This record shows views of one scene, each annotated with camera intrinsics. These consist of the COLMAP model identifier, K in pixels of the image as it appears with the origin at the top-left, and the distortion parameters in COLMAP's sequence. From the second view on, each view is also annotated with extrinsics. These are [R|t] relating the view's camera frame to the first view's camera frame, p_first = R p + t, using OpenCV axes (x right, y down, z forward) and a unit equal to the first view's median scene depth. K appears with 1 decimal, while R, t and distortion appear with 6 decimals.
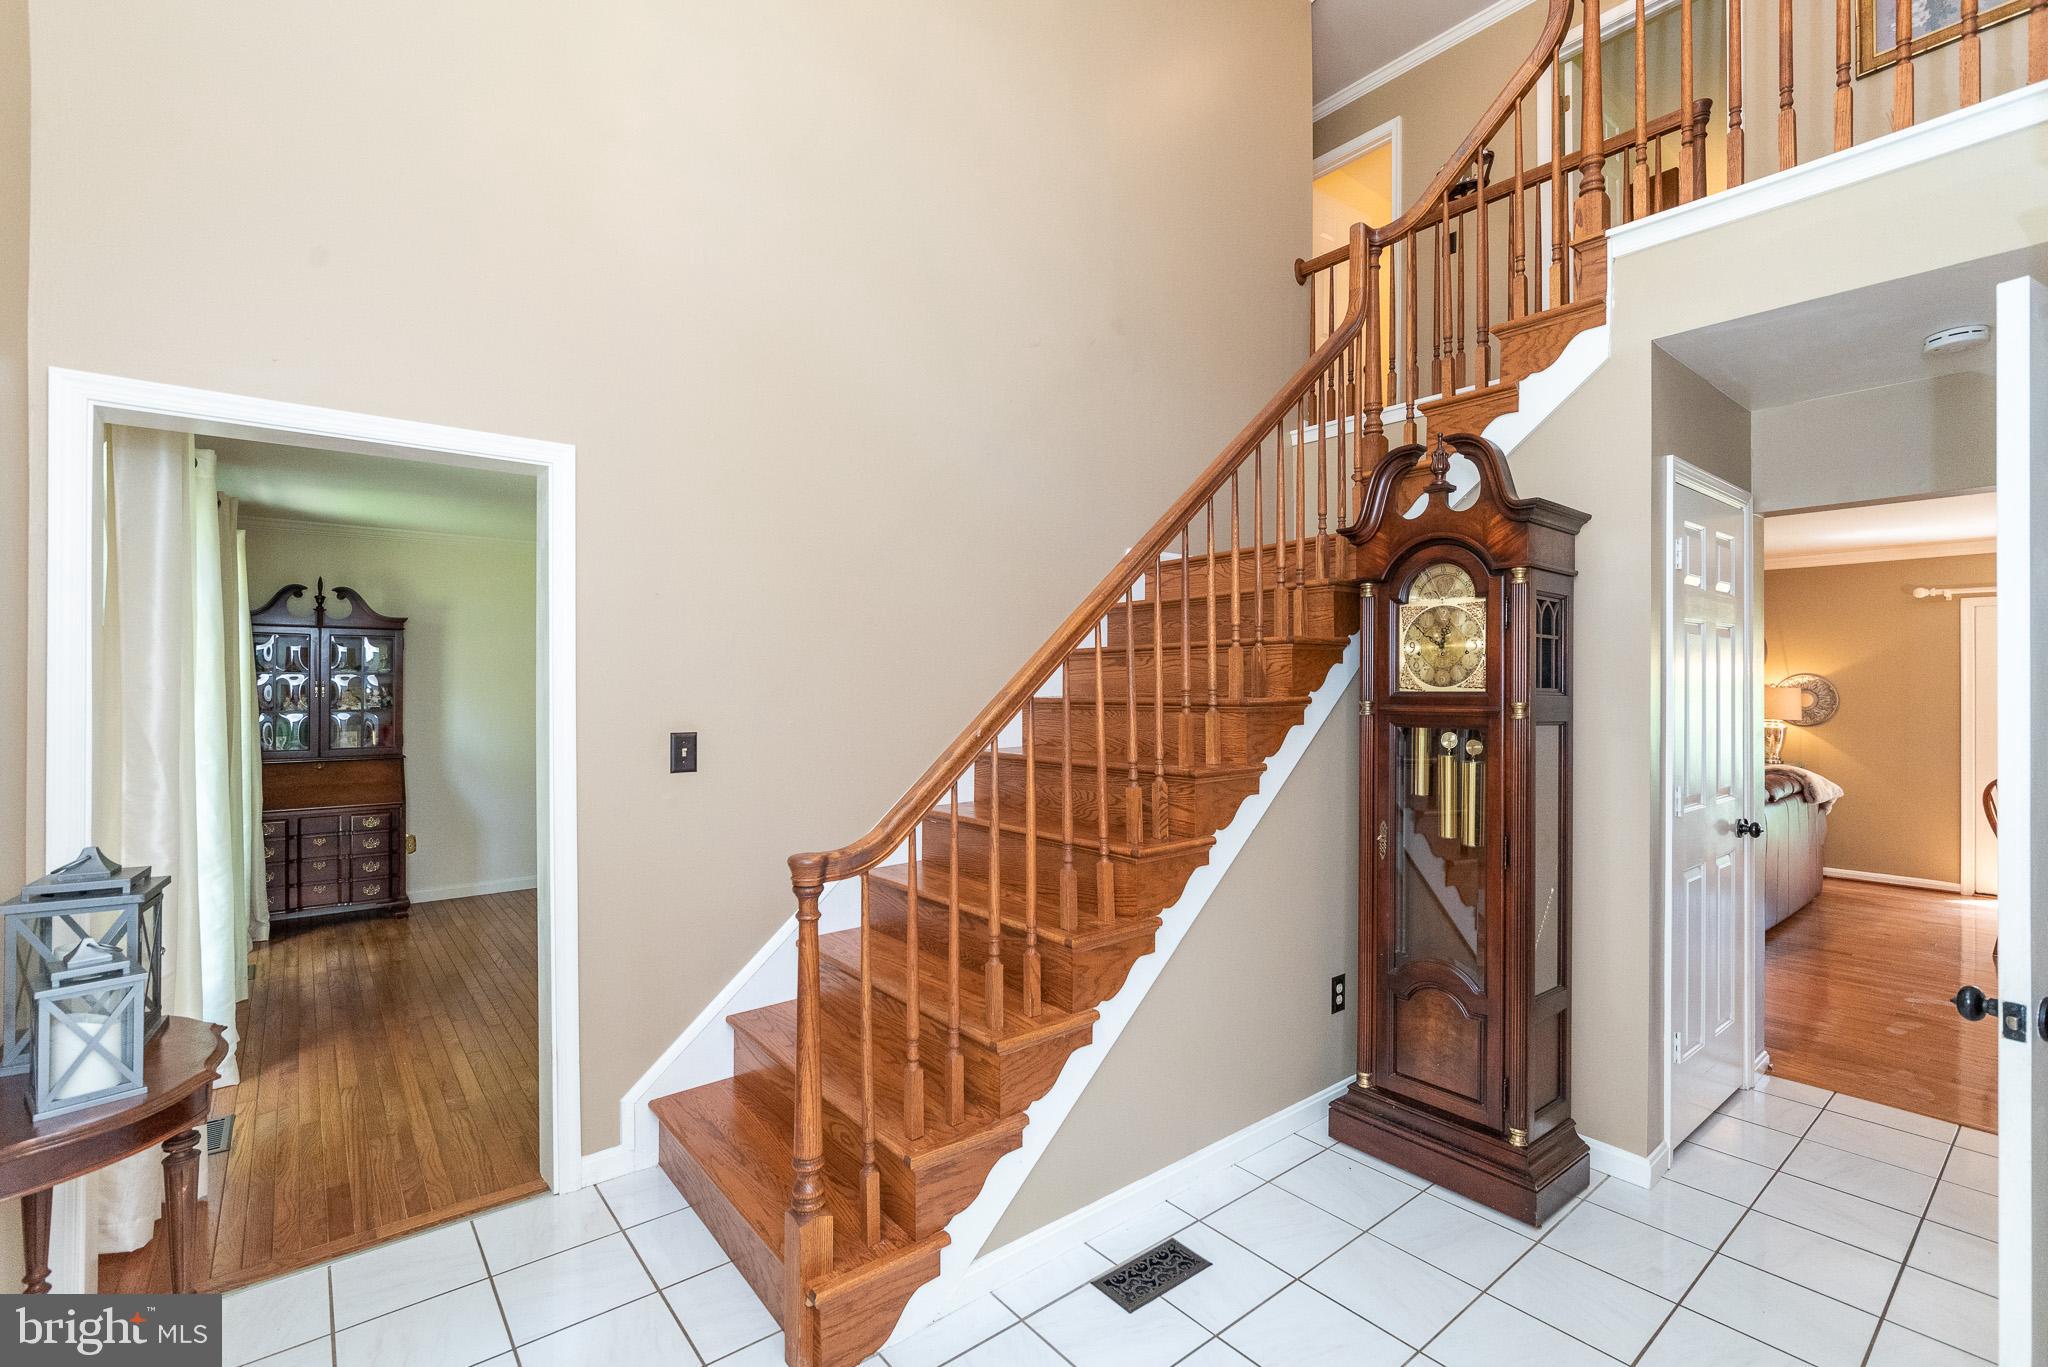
lens RADIAL K [[911.0, 0, 1042.3], [0, 911.0, 687.8], [0, 0, 1]] dist [0.001090, 0.000223]
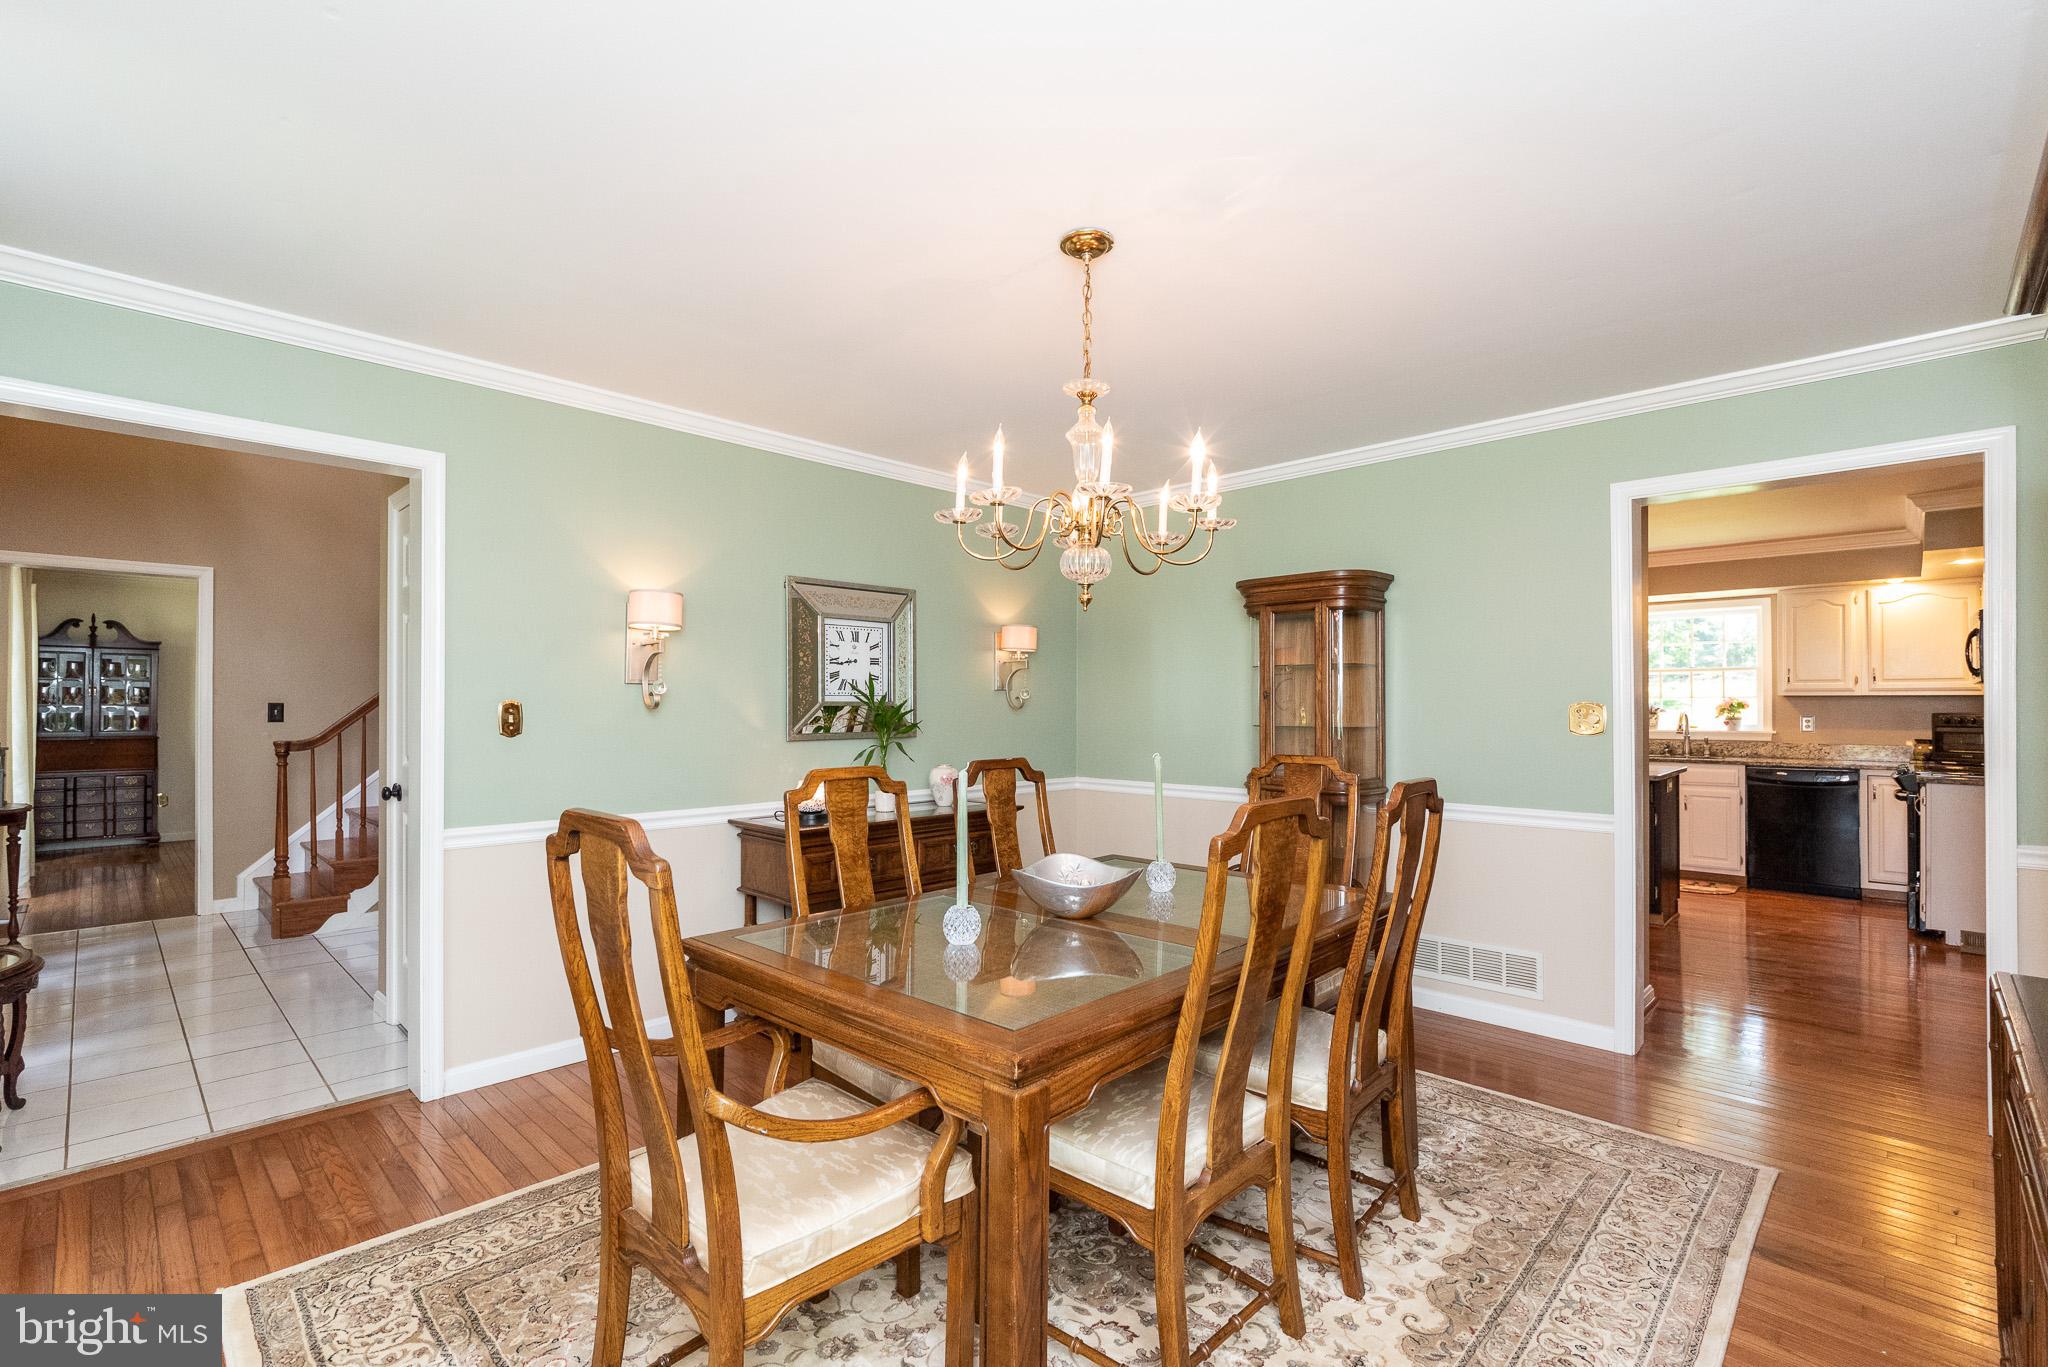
lens RADIAL K [[911.0, 0, 1055.5], [0, 911.0, 697.0], [0, 0, 1]] dist [0.001090, 0.000223]
pose [[0.992009, -0.000616, 0.126168, 0.545480], [0.001930, 0.999945, -0.010292, 0.029479], [-0.126155, 0.010453, 0.991955, -0.634295]]
